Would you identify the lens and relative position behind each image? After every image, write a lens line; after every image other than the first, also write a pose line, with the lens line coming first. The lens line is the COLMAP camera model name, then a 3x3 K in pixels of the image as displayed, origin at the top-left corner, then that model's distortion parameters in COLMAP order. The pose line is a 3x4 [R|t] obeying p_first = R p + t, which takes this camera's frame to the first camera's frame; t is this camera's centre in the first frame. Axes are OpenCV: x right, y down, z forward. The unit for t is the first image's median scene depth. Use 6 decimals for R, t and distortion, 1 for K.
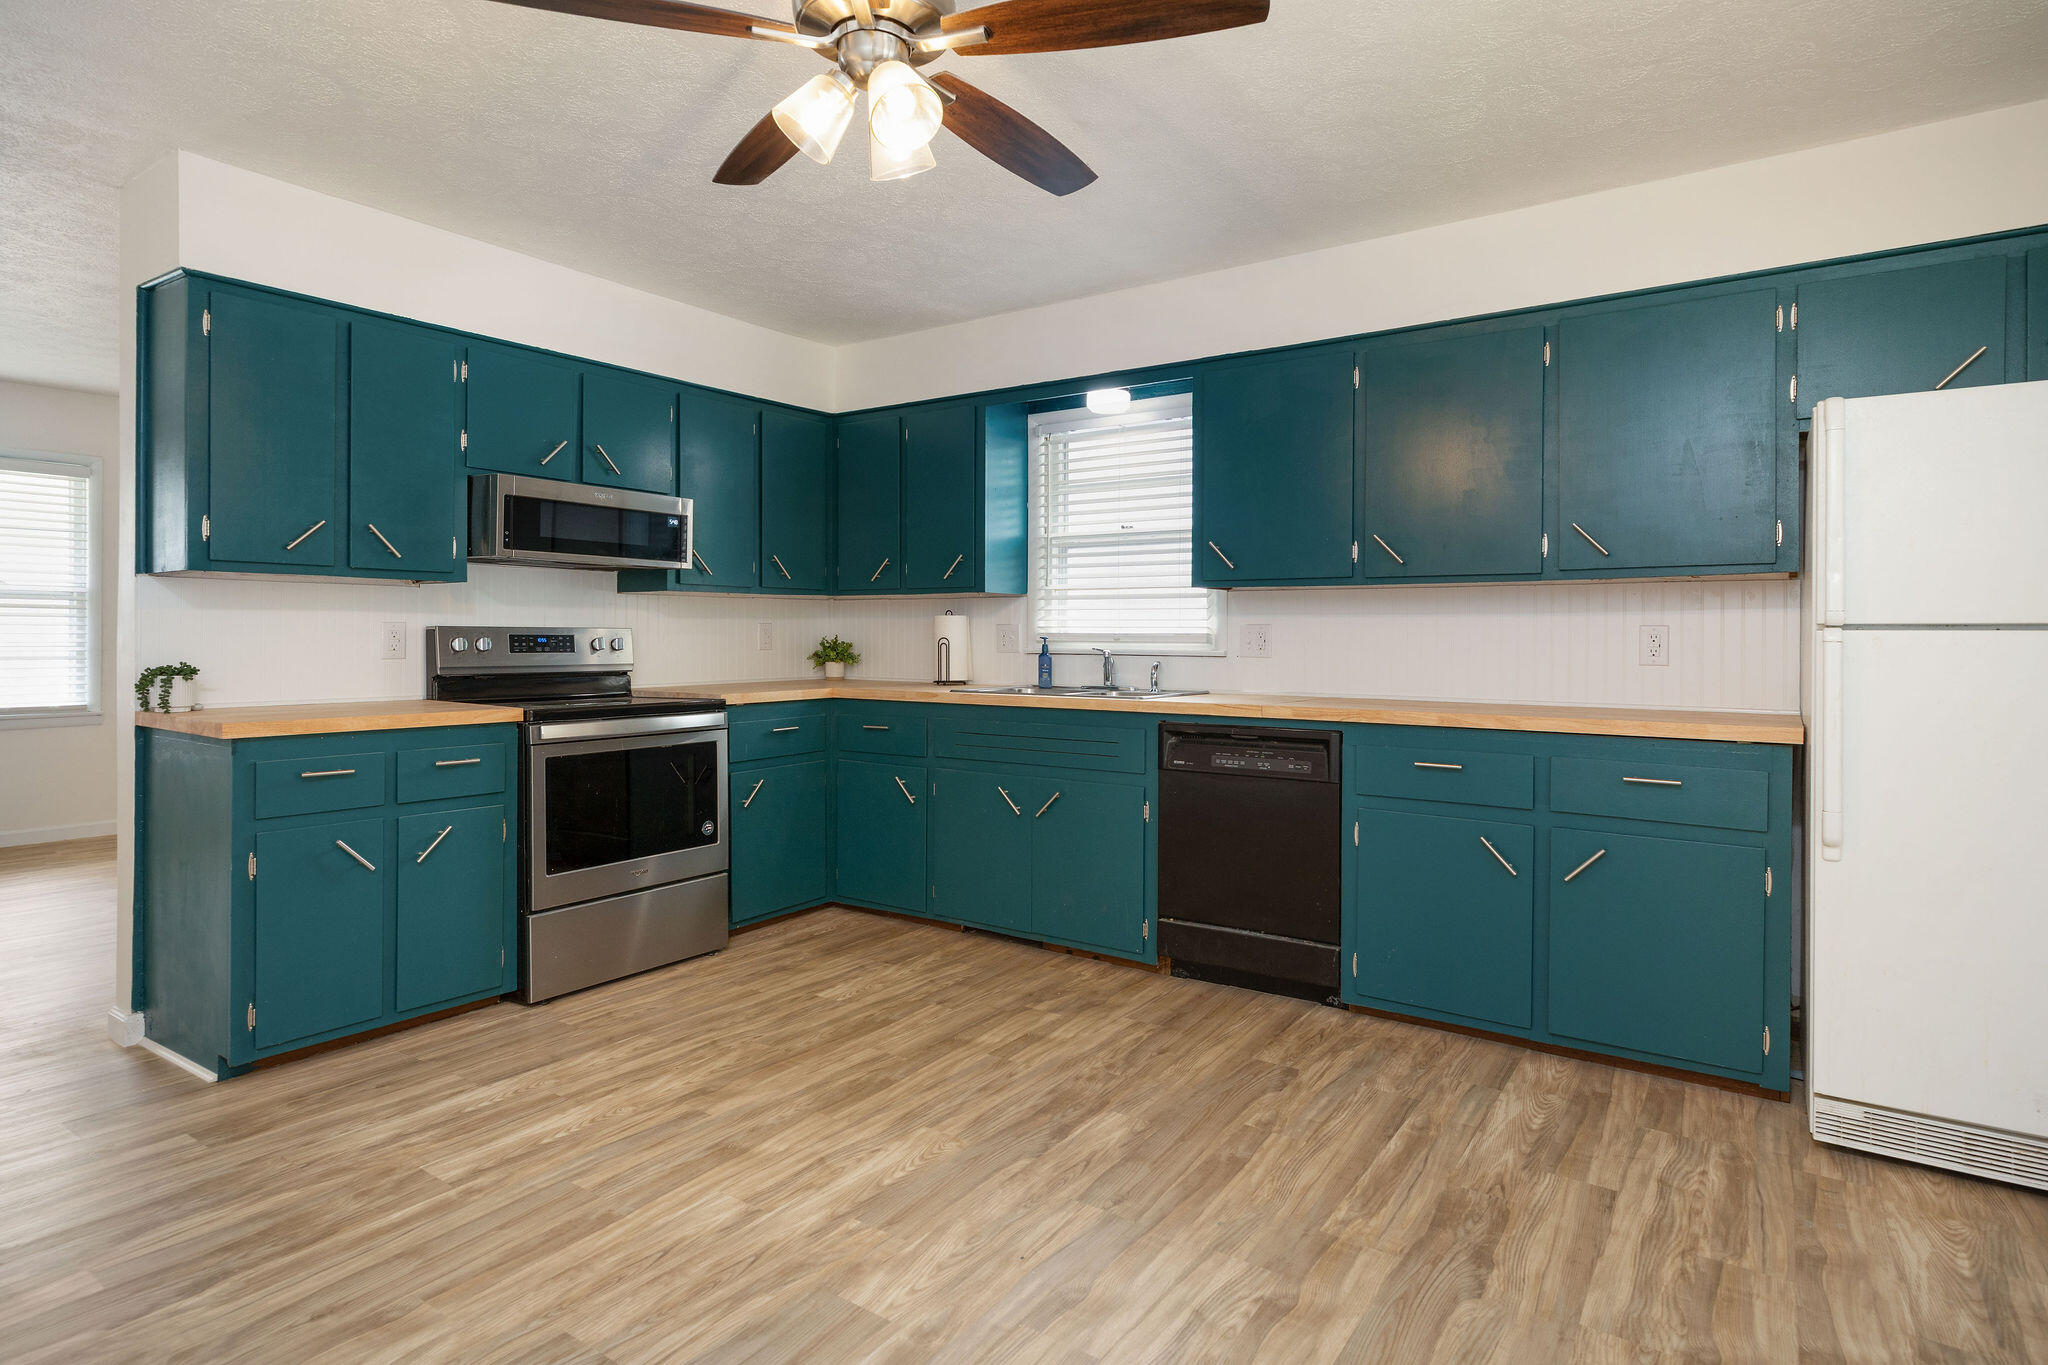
lens RADIAL K [[1087.3, 0, 1010.2], [0, 1087.3, 651.2], [0, 0, 1]] dist [-0.000557, 0.000645]
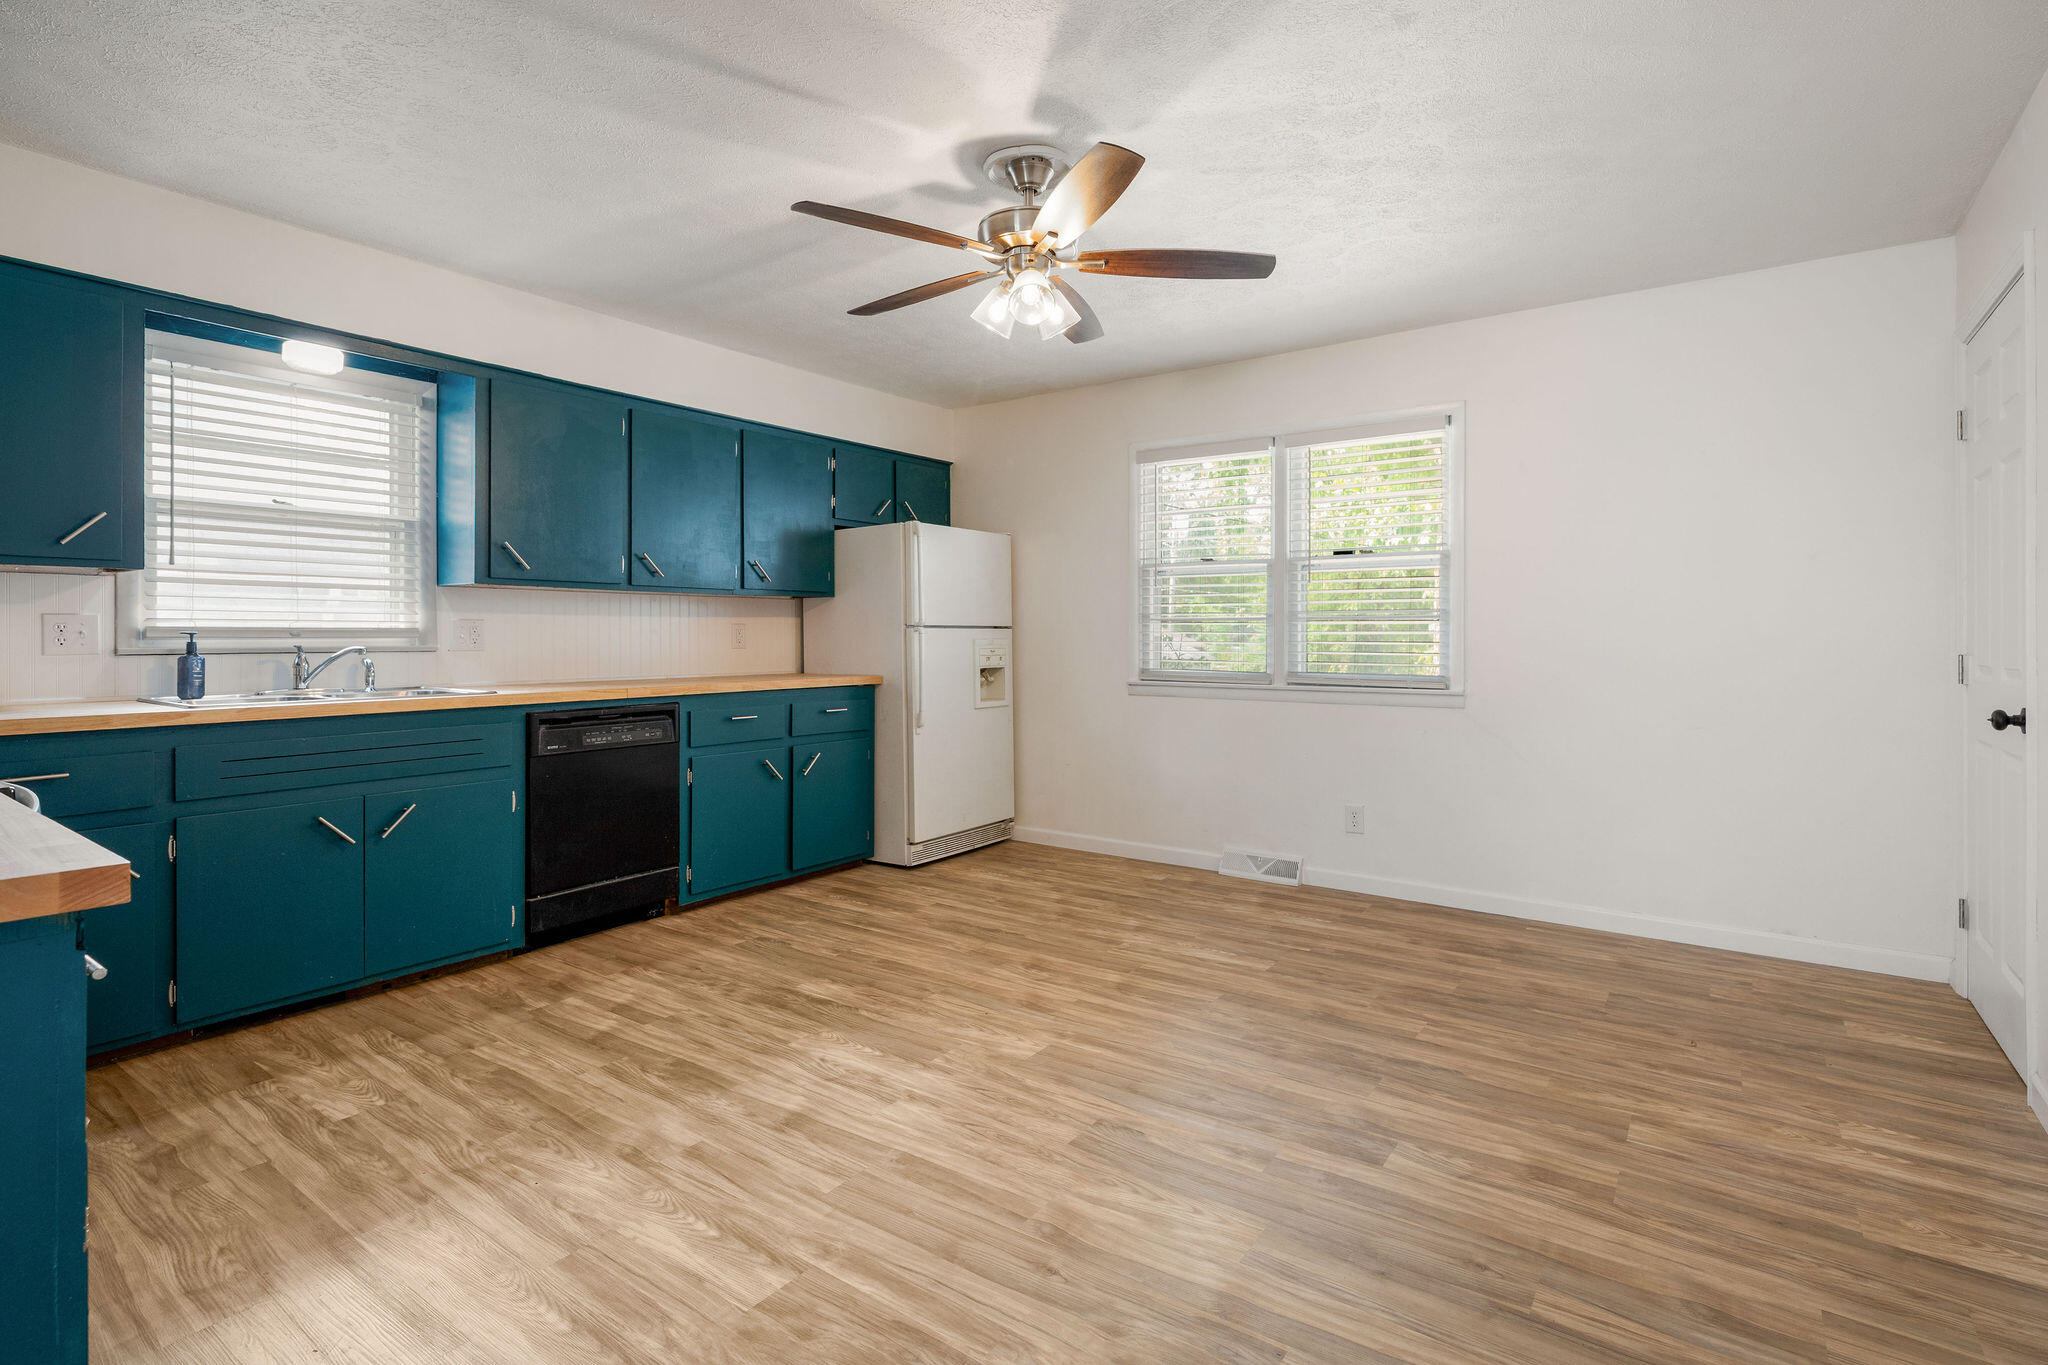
lens RADIAL K [[988.6, 0, 1015.9], [0, 988.6, 655.9], [0, 0, 1]] dist [-0.002405, 0.000526]
pose [[0.017248, -0.025490, 0.999526, -0.937454], [0.014350, 0.999578, 0.025243, -0.008069], [-0.999748, 0.013908, 0.017607, 0.596676]]
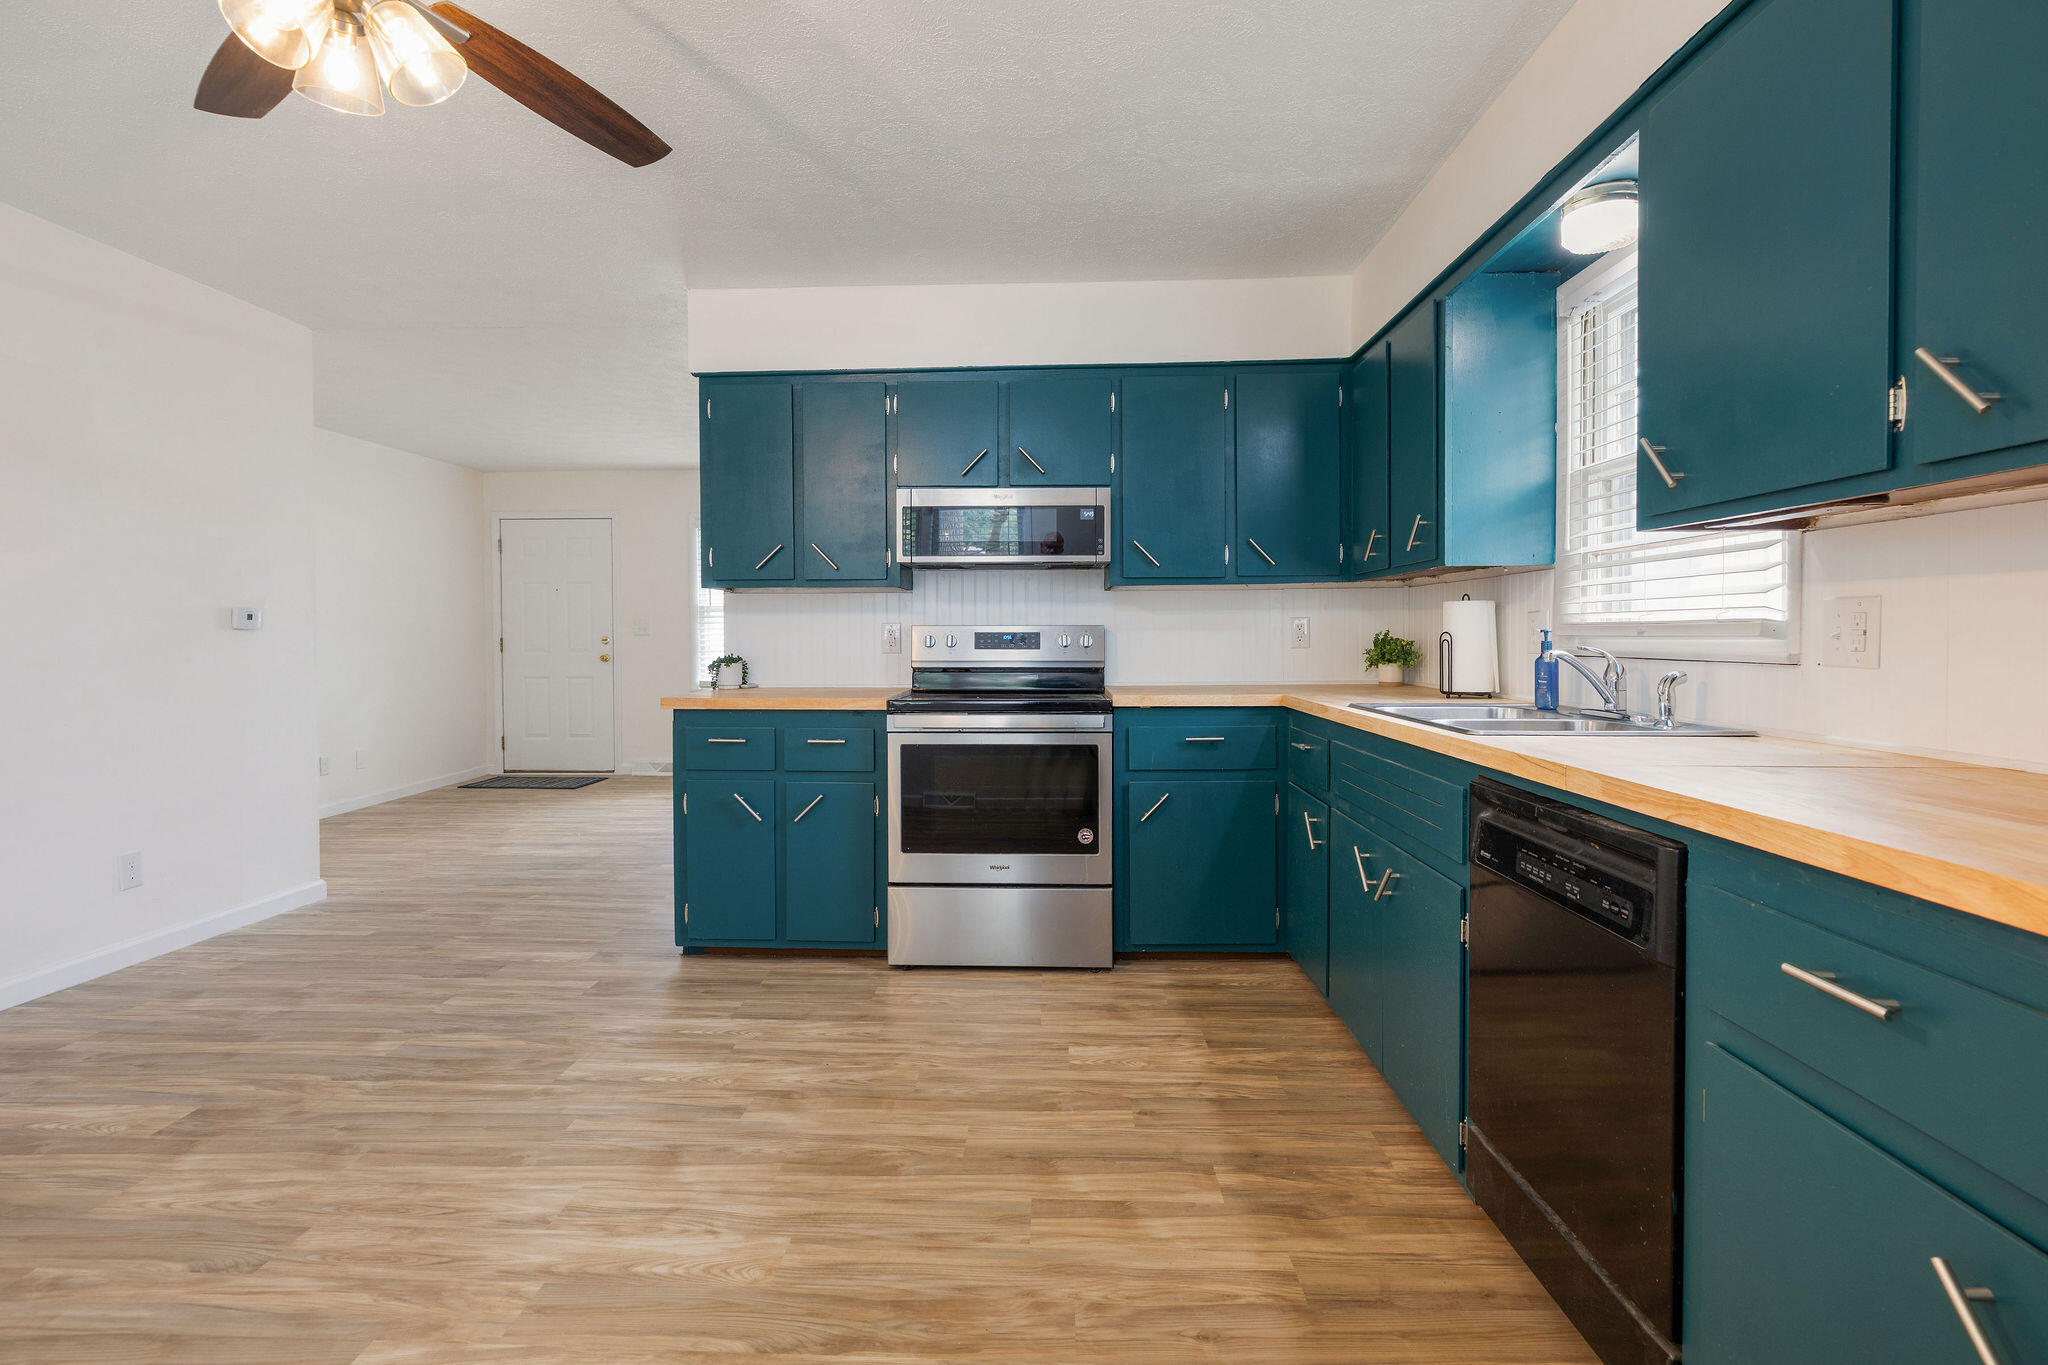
lens RADIAL K [[988.6, 0, 1015.9], [0, 988.6, 655.9], [0, 0, 1]] dist [-0.002405, 0.000526]
pose [[0.545695, 0.011635, -0.837903, 0.508896], [-0.007243, 0.999932, 0.009168, -0.000778], [0.837953, 0.001066, 0.545742, 0.608323]]
